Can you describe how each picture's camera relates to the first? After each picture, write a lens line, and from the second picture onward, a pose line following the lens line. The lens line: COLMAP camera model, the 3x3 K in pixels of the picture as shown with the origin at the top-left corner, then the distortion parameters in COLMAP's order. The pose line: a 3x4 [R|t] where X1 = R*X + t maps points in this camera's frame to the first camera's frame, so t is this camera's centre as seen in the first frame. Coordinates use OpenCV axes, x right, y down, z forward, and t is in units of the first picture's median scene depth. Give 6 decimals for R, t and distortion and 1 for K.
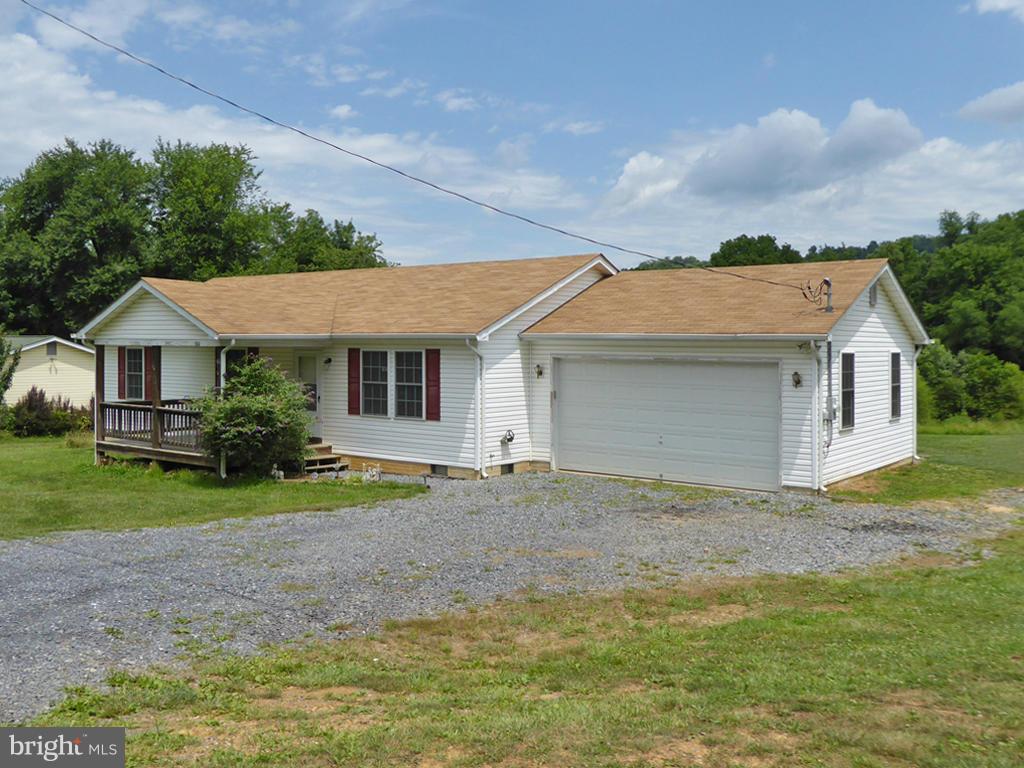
lens RADIAL K [[961.2, 0, 531.1], [0, 961.2, 343.9], [0, 0, 1]] dist [0.016657, 0.000000]
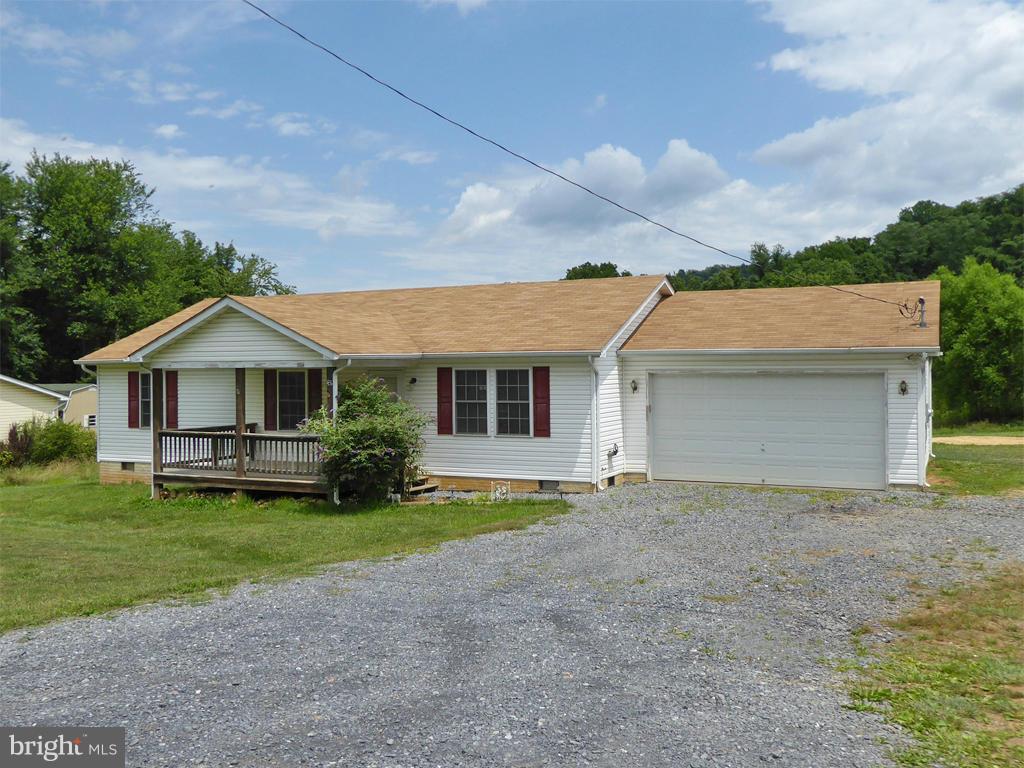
lens RADIAL K [[915.5, 0, 510.9], [0, 915.5, 382.8], [0, 0, 1]] dist [0.006326, -0.007016]
pose [[0.971287, -0.020154, 0.237054, -0.154204], [0.016248, 0.999698, 0.018421, 0.001736], [-0.237354, -0.014040, 0.971322, 0.030215]]
